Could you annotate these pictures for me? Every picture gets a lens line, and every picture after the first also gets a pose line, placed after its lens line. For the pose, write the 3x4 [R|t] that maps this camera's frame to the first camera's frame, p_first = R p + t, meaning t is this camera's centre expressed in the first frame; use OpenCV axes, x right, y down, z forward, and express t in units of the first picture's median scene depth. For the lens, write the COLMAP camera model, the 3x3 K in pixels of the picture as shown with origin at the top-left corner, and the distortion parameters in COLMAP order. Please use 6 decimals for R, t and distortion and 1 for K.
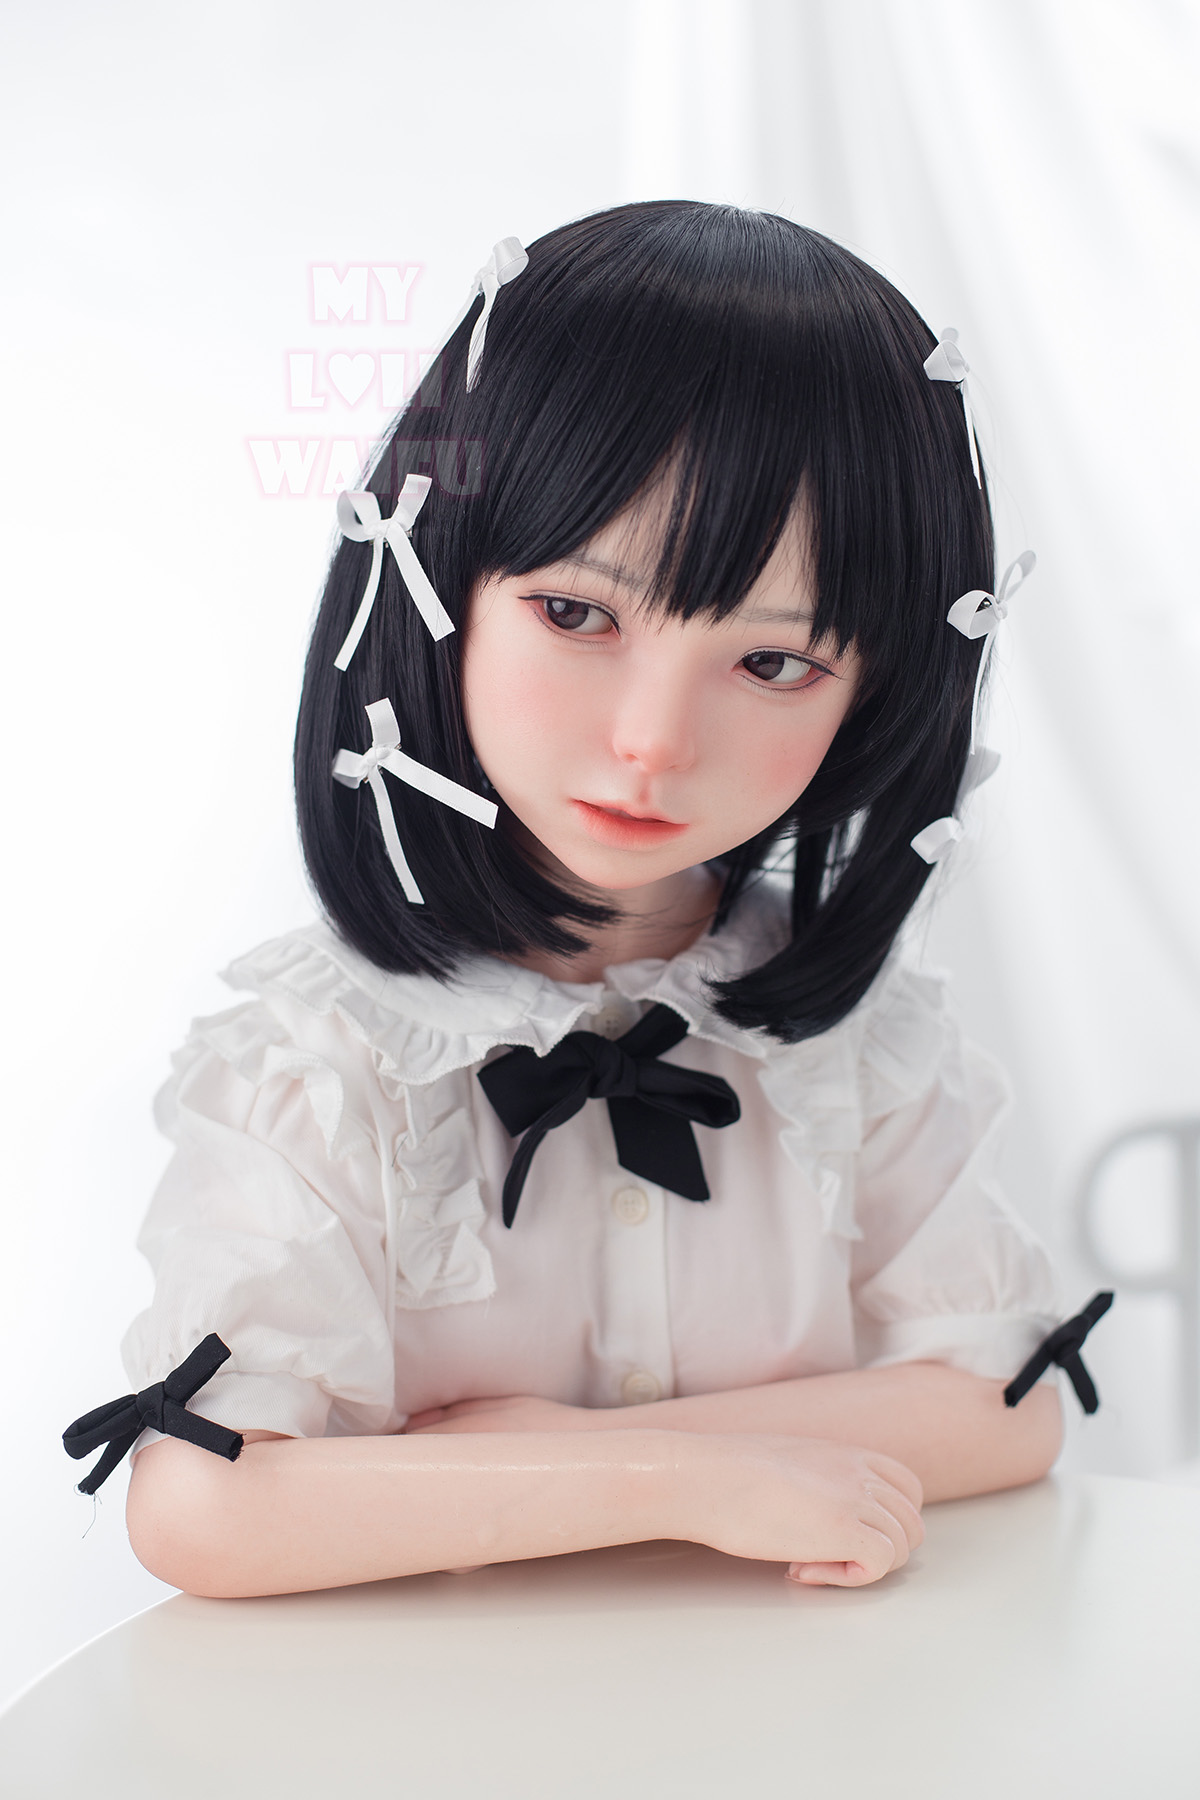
lens RADIAL K [[2619.2, 0, 600.0], [0, 2619.2, 900.0], [0, 0, 1]] dist [0.027089, 0.018733]
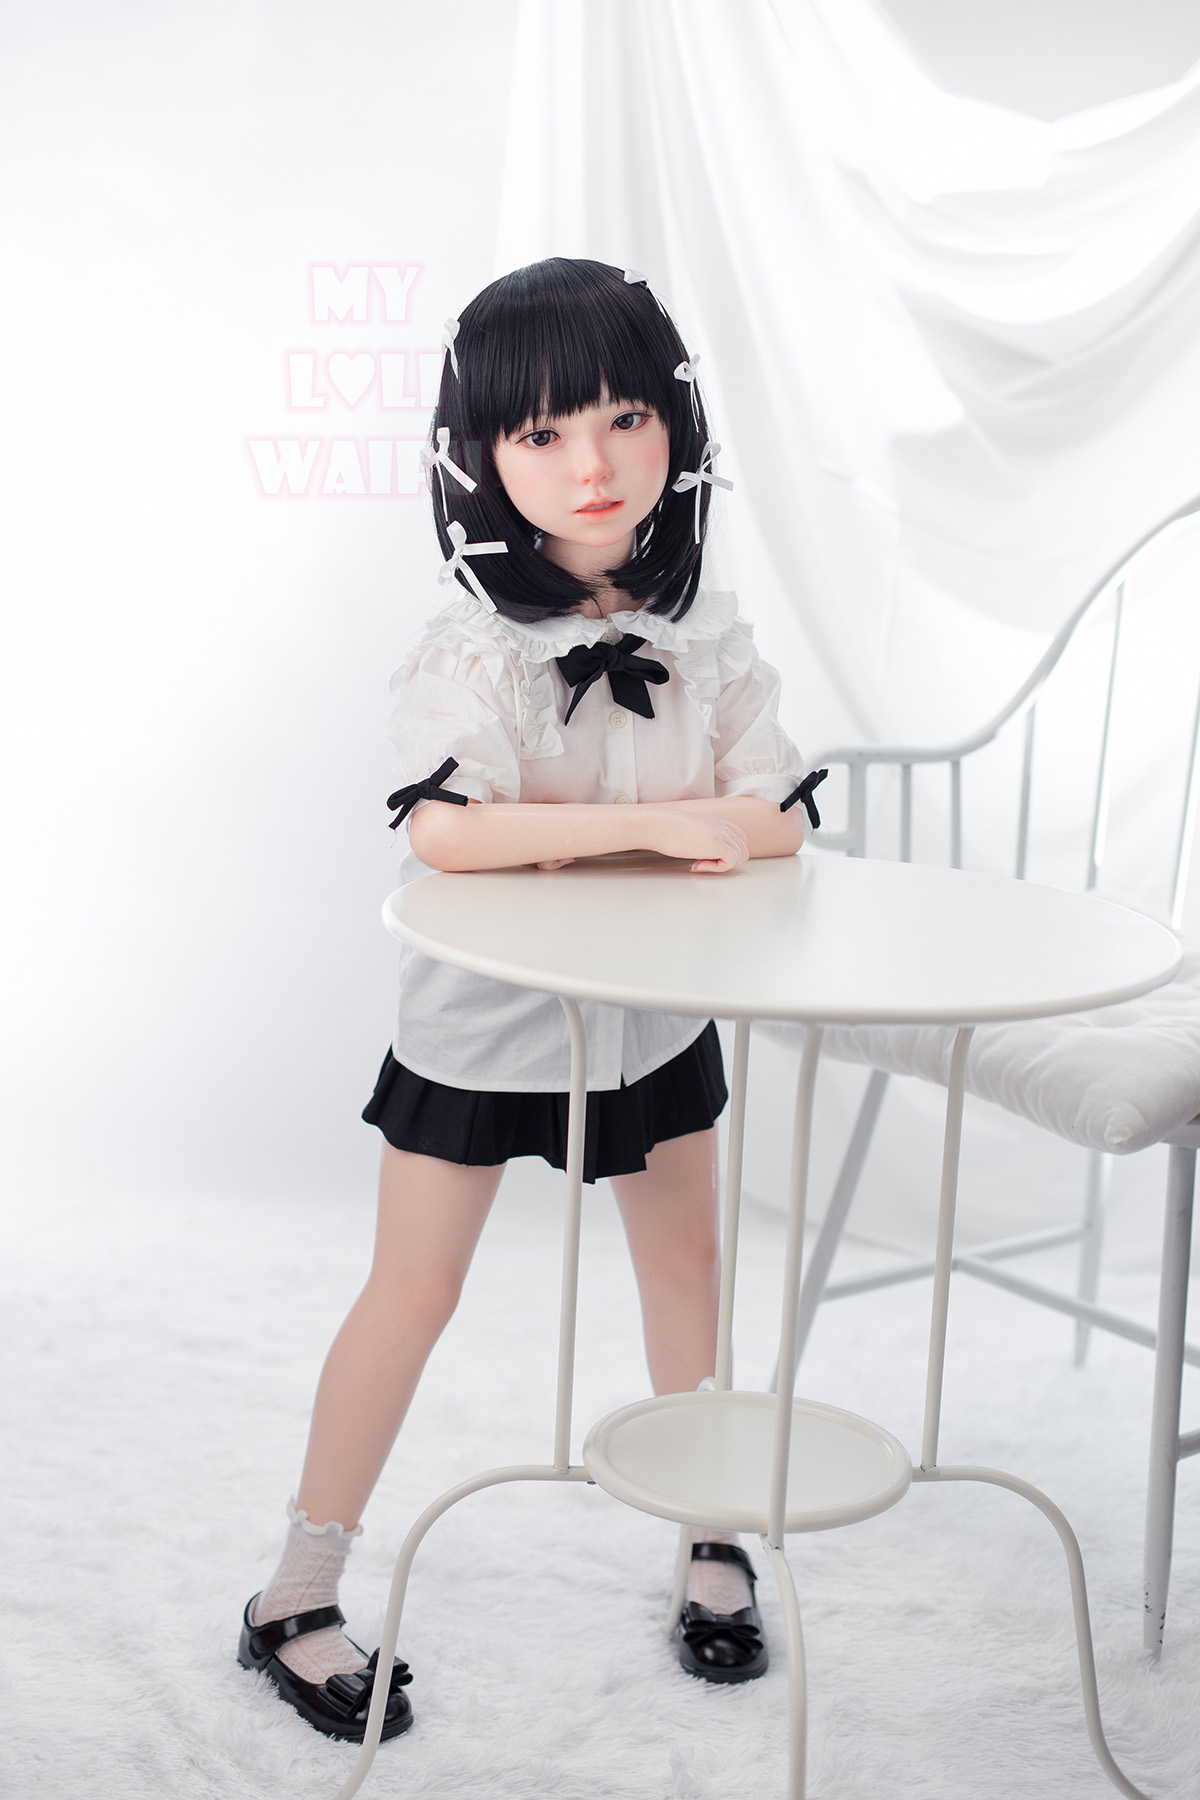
lens RADIAL K [[2619.2, 0, 600.0], [0, 2619.2, 900.0], [0, 0, 1]] dist [0.027089, 0.018733]
pose [[0.990732, 0.003892, 0.135772, -0.312162], [-0.002198, 0.999918, -0.012631, 0.302709], [-0.135810, 0.012215, 0.990660, -1.239923]]
